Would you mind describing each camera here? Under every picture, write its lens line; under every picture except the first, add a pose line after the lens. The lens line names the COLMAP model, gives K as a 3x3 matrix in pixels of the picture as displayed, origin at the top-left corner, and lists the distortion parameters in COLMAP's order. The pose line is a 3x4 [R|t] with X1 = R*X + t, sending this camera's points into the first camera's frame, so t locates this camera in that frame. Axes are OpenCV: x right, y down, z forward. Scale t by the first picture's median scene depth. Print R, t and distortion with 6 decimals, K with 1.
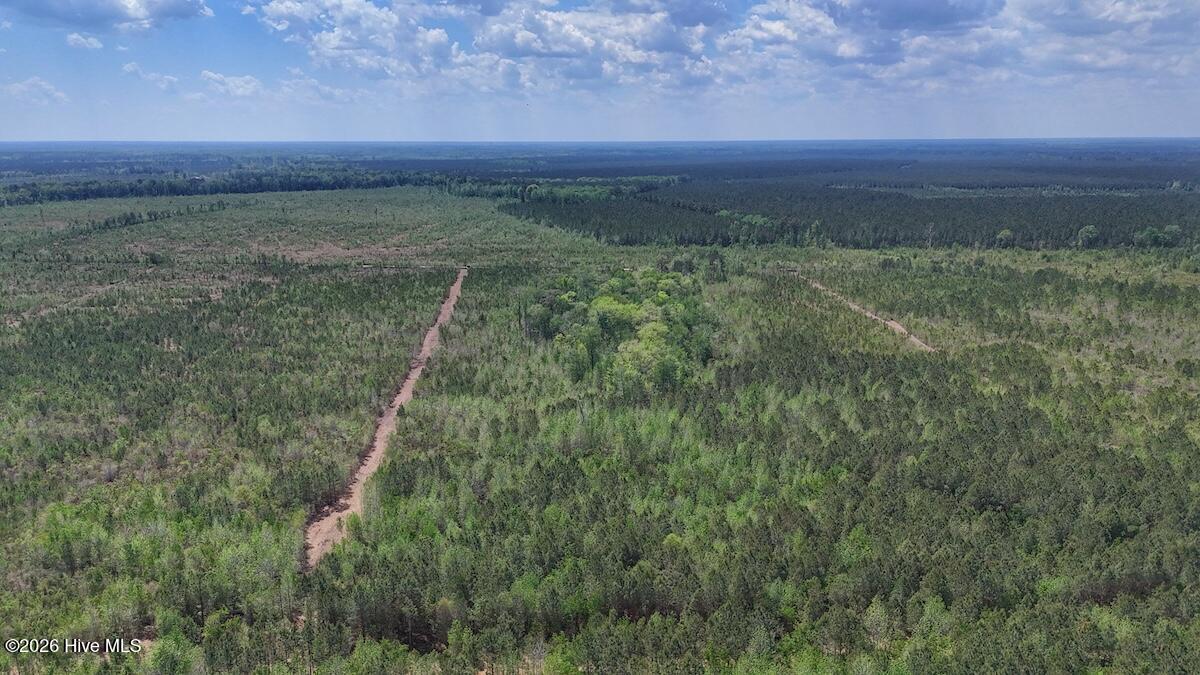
lens RADIAL K [[883.4, 0, 602.0], [0, 883.4, 335.6], [0, 0, 1]] dist [0.054394, -0.048853]
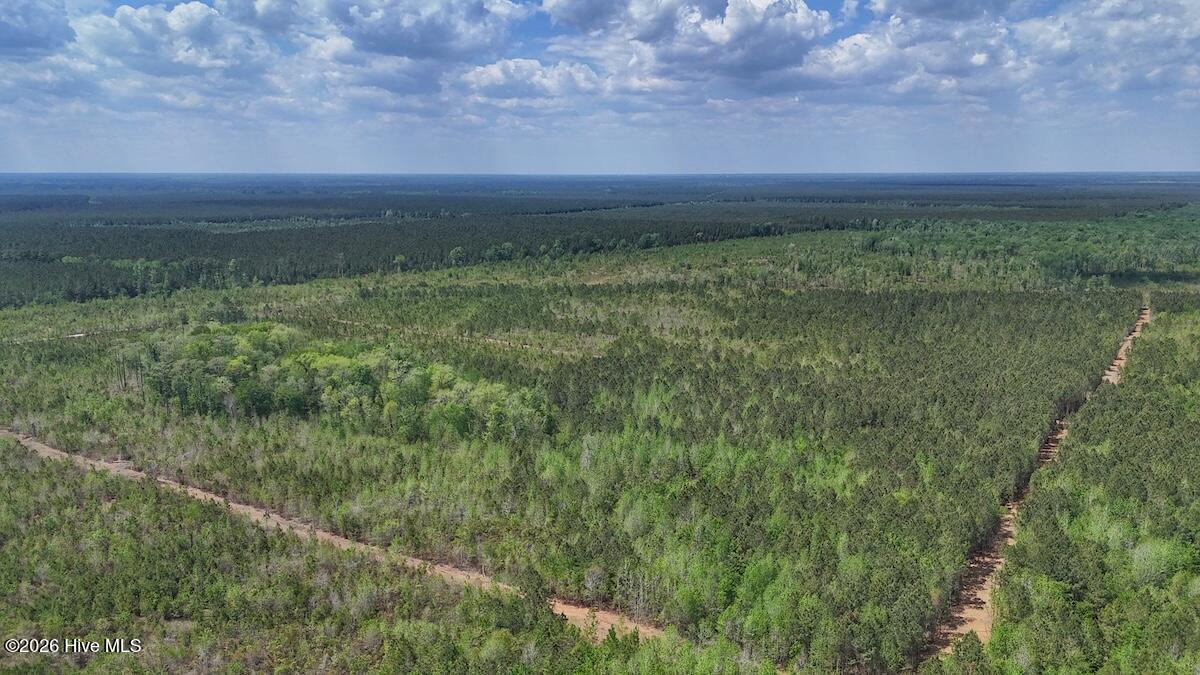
lens RADIAL K [[883.4, 0, 594.8], [0, 883.4, 314.7], [0, 0, 1]] dist [0.054394, -0.048853]
pose [[0.607503, -0.124212, 0.784546, -0.120926], [0.171172, 0.984963, 0.023398, -0.013151], [-0.775655, 0.120078, 0.619629, 0.060505]]
